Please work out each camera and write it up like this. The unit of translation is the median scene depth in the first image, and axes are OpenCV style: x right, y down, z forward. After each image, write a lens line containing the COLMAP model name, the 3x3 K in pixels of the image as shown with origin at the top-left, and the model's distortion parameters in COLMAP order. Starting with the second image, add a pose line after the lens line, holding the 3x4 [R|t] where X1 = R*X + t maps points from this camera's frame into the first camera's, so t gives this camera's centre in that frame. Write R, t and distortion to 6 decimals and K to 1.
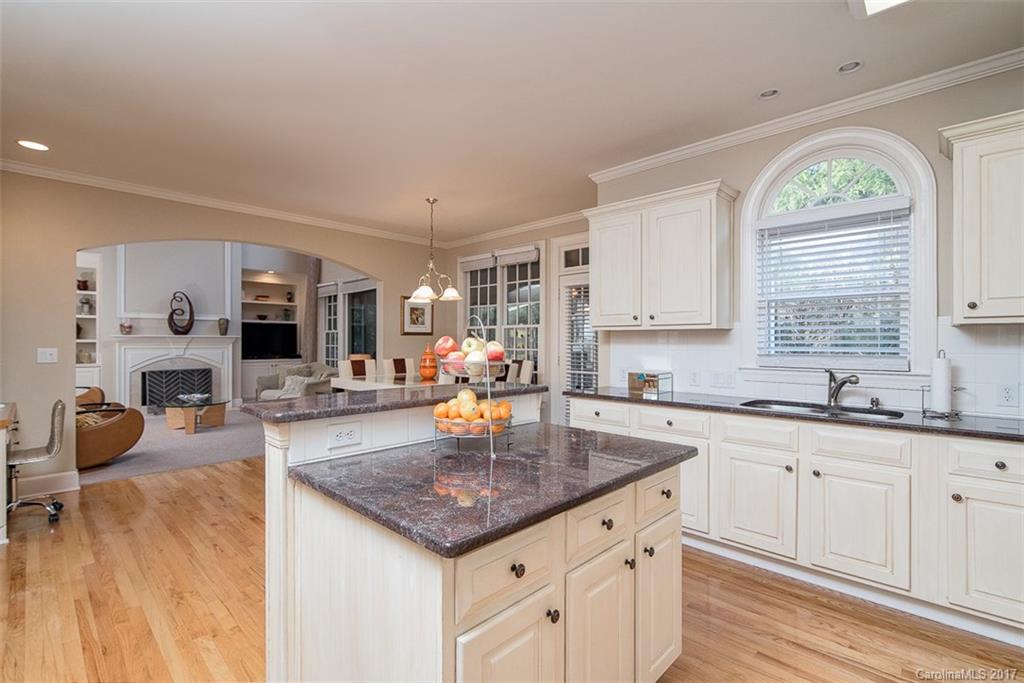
lens RADIAL K [[469.2, 0, 503.5], [0, 469.2, 340.1], [0, 0, 1]] dist [-0.003725, -0.000249]
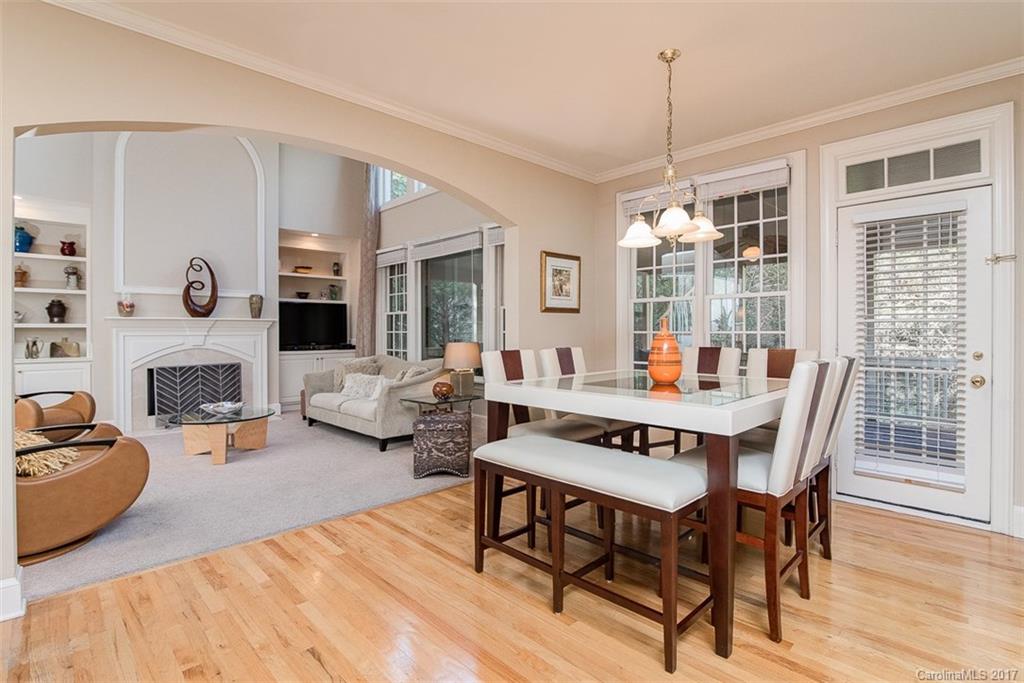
lens RADIAL K [[492.6, 0, 514.0], [0, 492.6, 332.3], [0, 0, 1]] dist [-0.020078, -0.000193]
pose [[0.999831, -0.004497, -0.017807, -0.195217], [0.004571, 0.999981, 0.004117, 0.011753], [0.017788, -0.004198, 0.999833, 0.260121]]
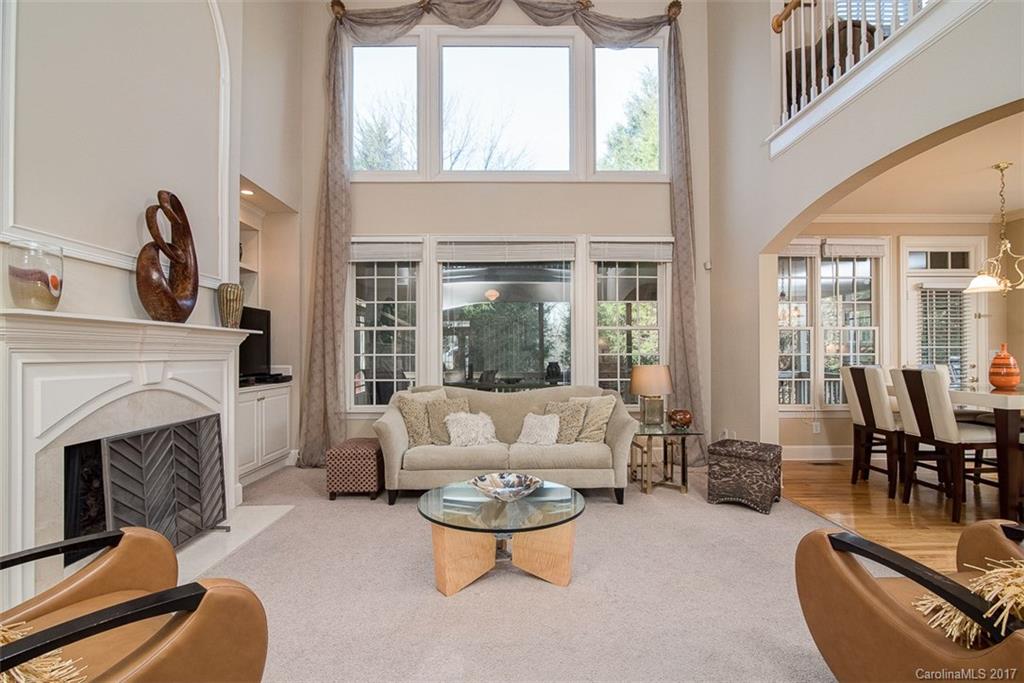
lens RADIAL K [[490.1, 0, 512.6], [0, 490.1, 346.0], [0, 0, 1]] dist [-0.000740, -0.000095]
pose [[0.695641, 0.007927, 0.718346, -0.788021], [0.004411, 0.999873, -0.015306, 0.012946], [-0.718376, 0.013816, 0.695518, 0.593276]]
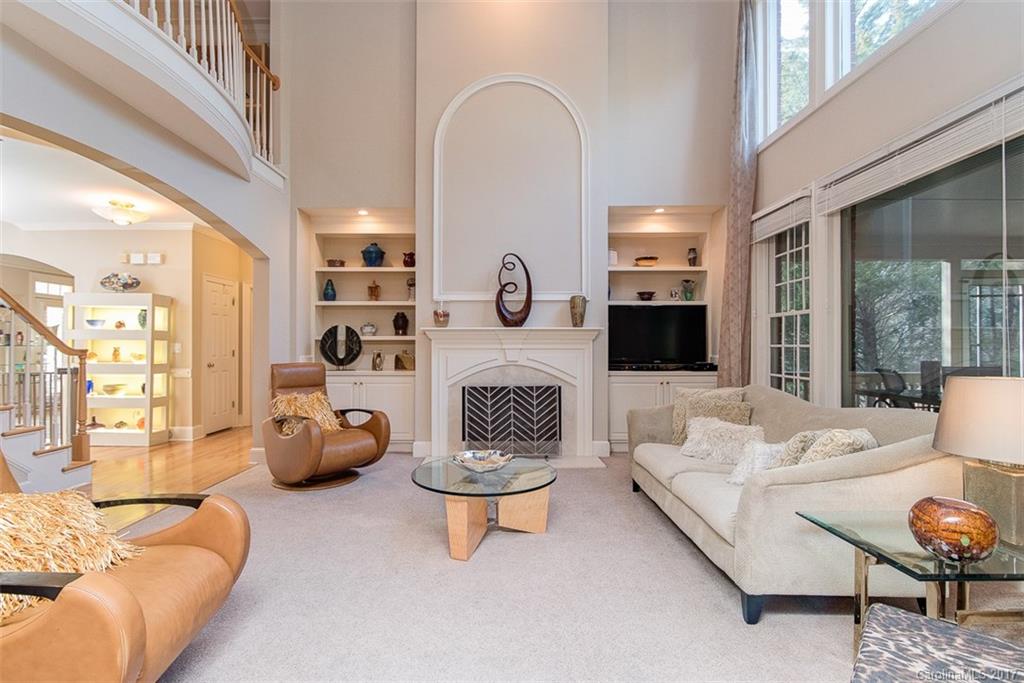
lens RADIAL K [[469.2, 0, 503.5], [0, 469.2, 340.1], [0, 0, 1]] dist [-0.003725, -0.000249]
pose [[0.691208, -0.007773, -0.722614, -0.276543], [0.001534, 0.999956, -0.009288, 0.011533], [0.722654, 0.005311, 0.691190, 0.597239]]
